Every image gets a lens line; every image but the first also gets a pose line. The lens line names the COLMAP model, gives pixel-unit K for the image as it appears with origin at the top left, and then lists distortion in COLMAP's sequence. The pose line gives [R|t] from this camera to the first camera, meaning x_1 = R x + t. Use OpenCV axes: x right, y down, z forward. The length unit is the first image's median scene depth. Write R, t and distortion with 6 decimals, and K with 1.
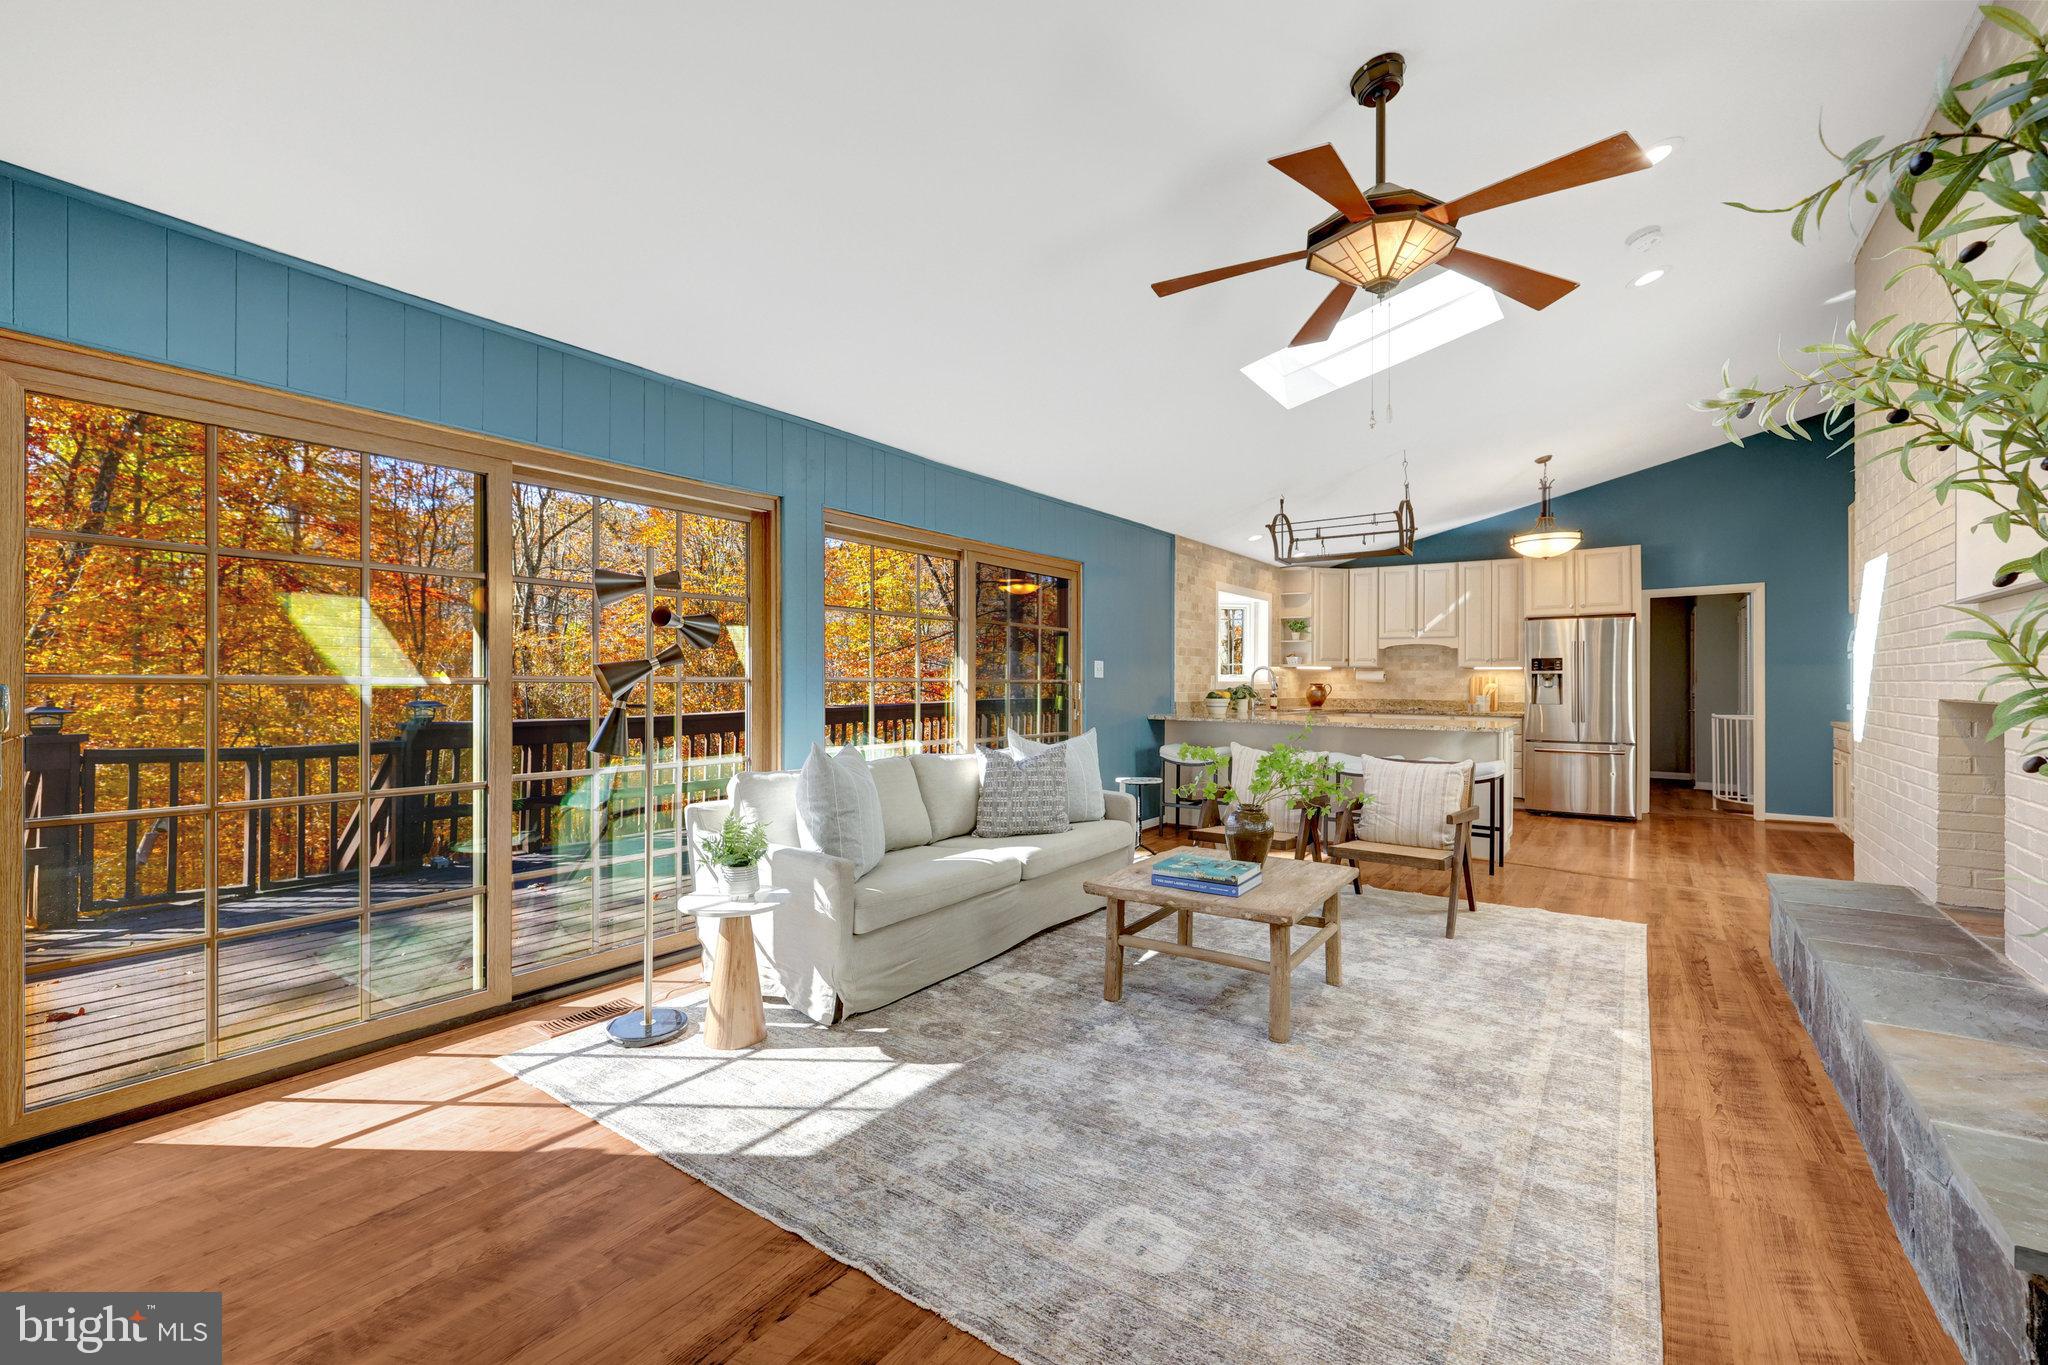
lens RADIAL K [[849.4, 0, 1032.2], [0, 849.4, 676.0], [0, 0, 1]] dist [0.000427, 0.005949]
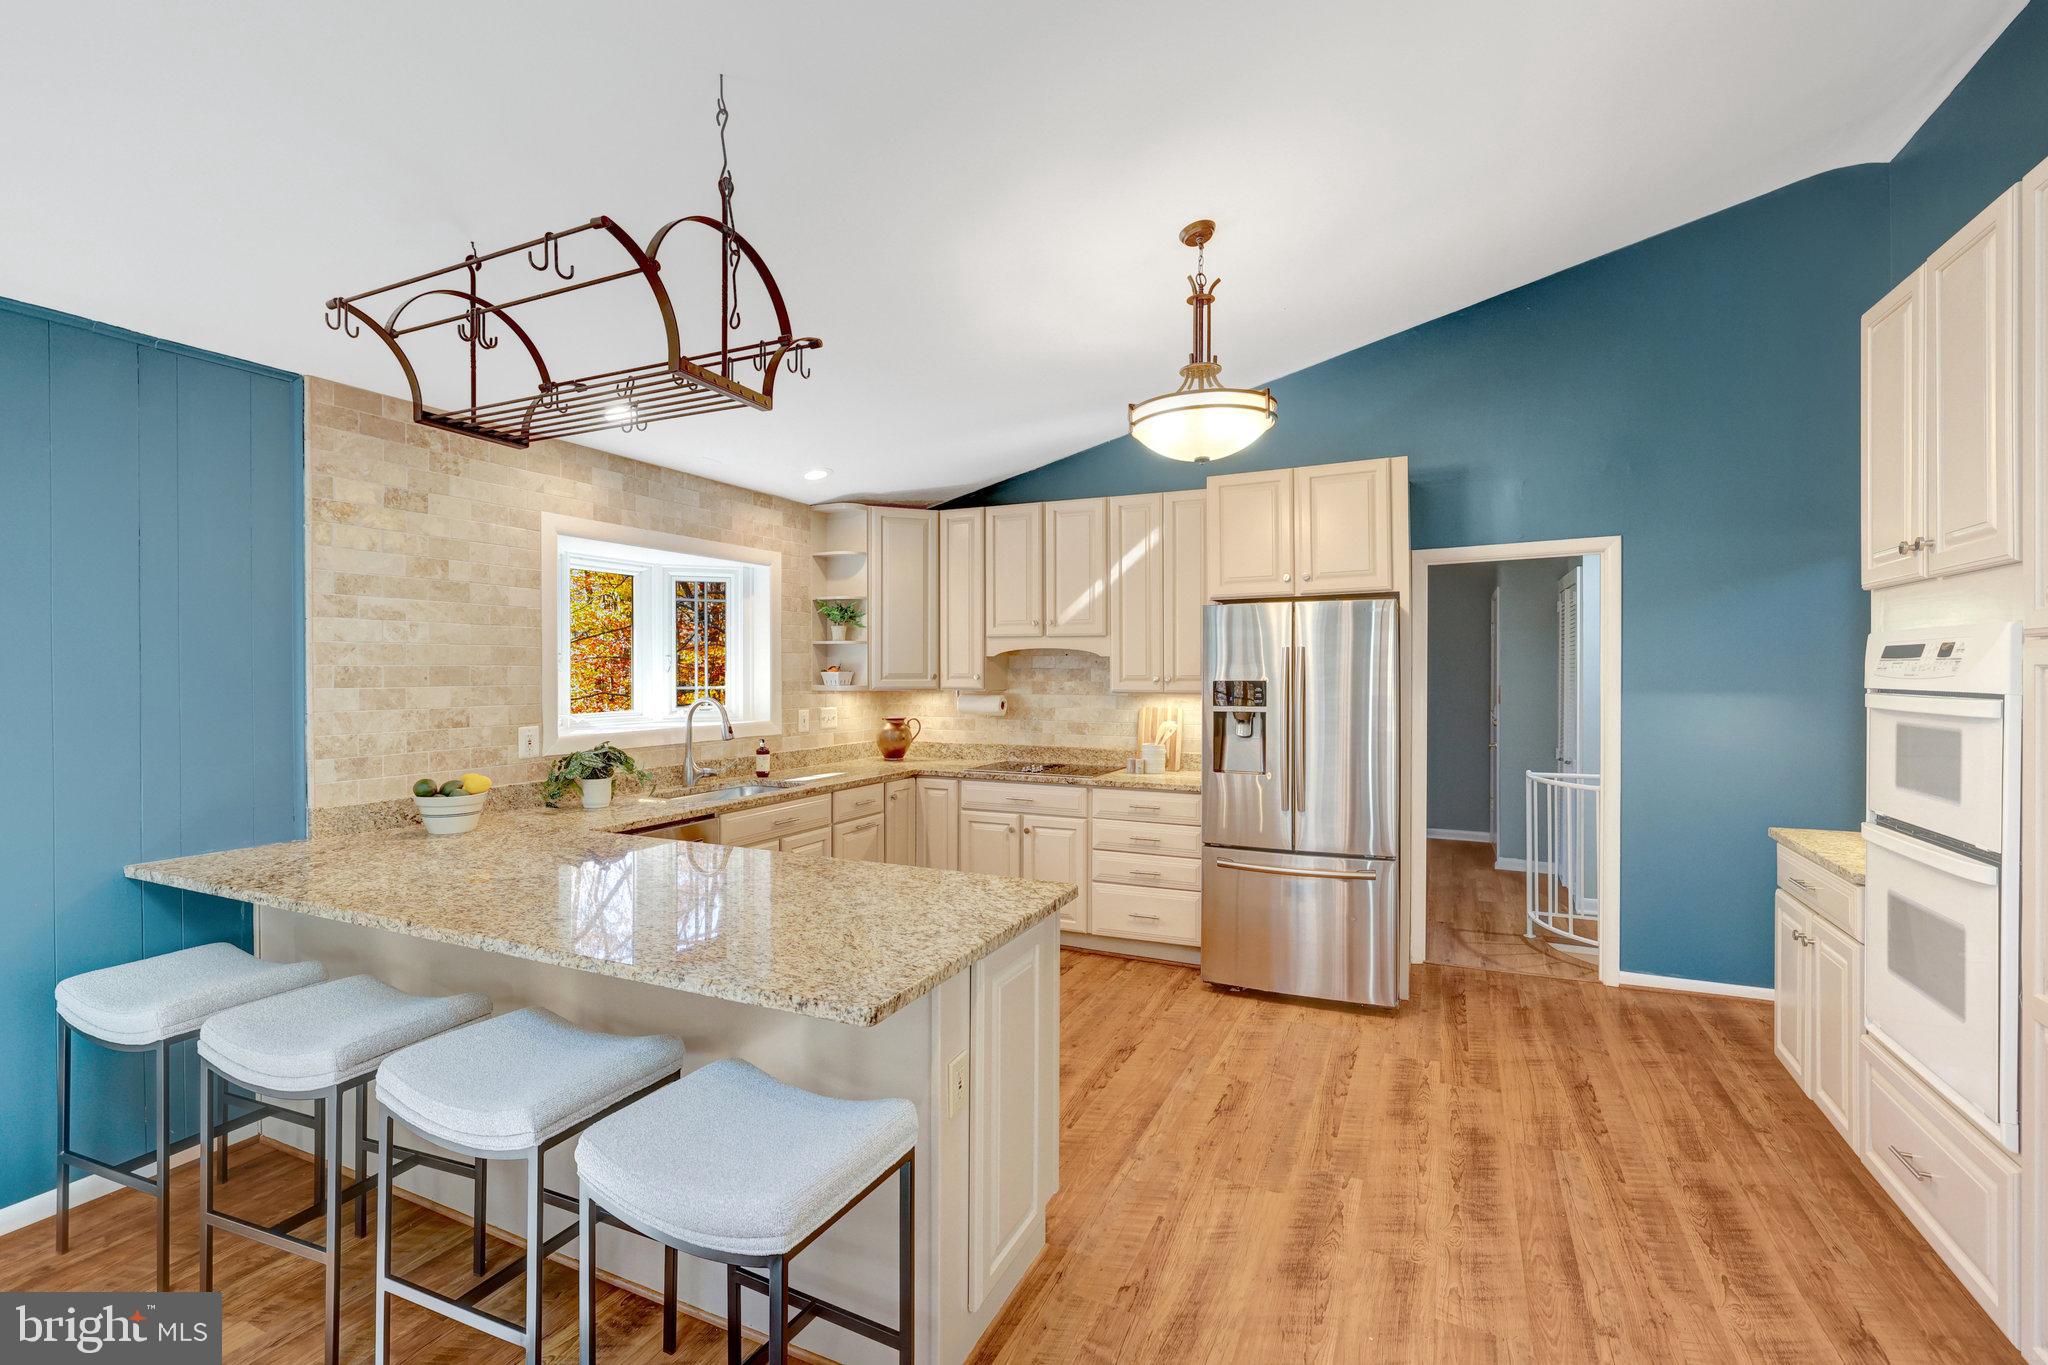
lens RADIAL K [[893.4, 0, 1012.9], [0, 893.4, 679.0], [0, 0, 1]] dist [0.000966, 0.000084]
pose [[0.984521, -0.007984, 0.175085, 0.353168], [0.005455, 0.999874, 0.014922, -0.028375], [-0.175182, -0.013736, 0.984440, 0.468480]]
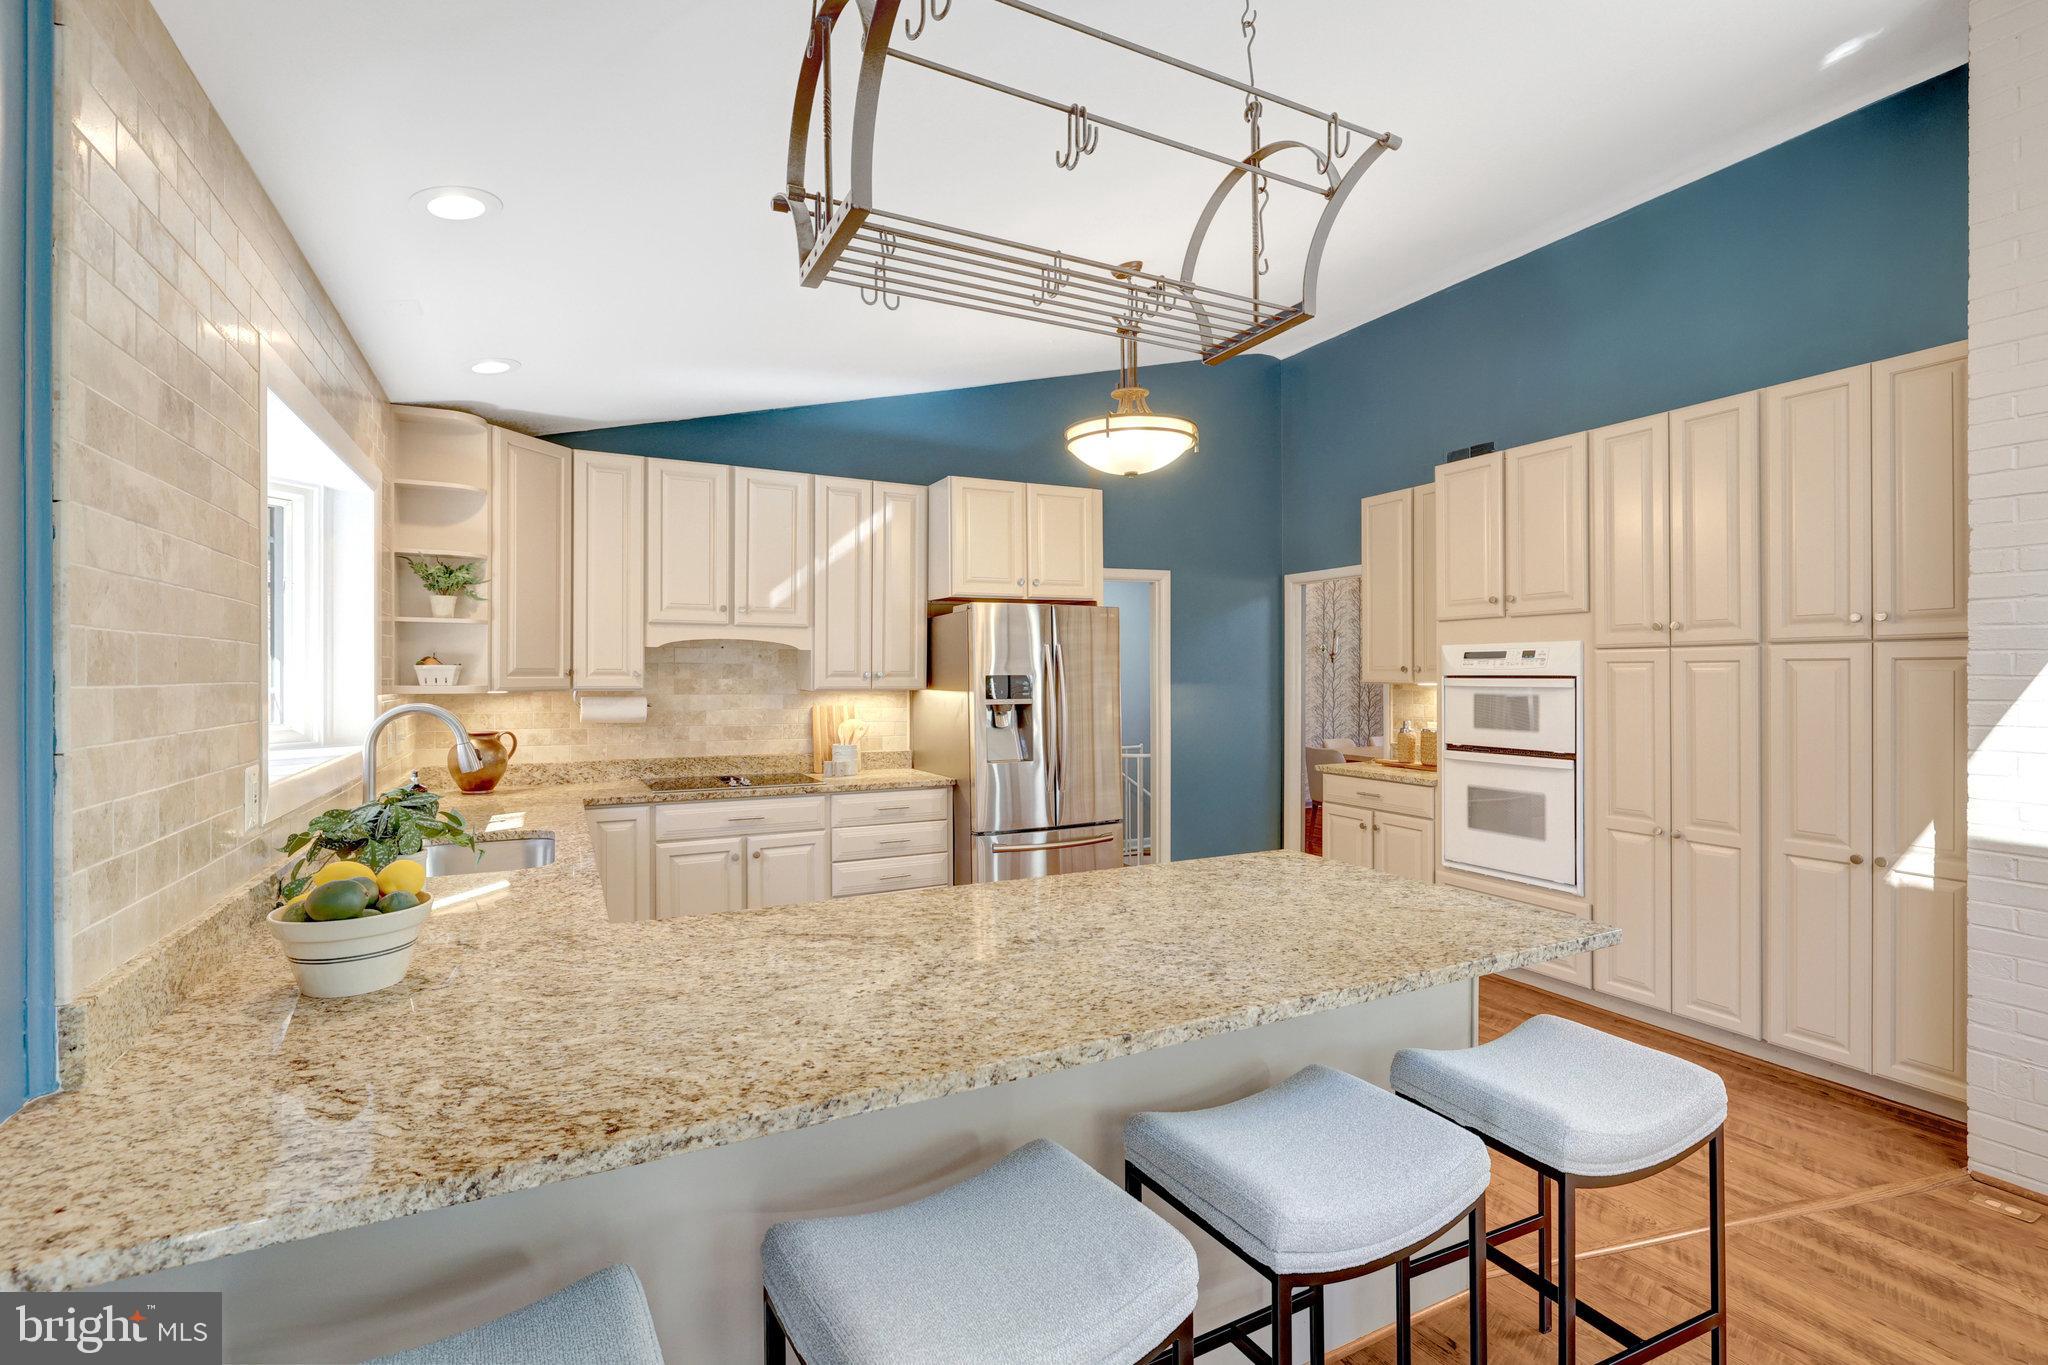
lens RADIAL K [[920.0, 0, 1017.1], [0, 920.0, 678.2], [0, 0, 1]] dist [0.000602, -0.000049]
pose [[0.466859, -0.009398, 0.884282, 0.090560], [-0.001401, 0.999934, 0.011367, -0.023813], [-0.884330, -0.006546, 0.466816, 0.671763]]
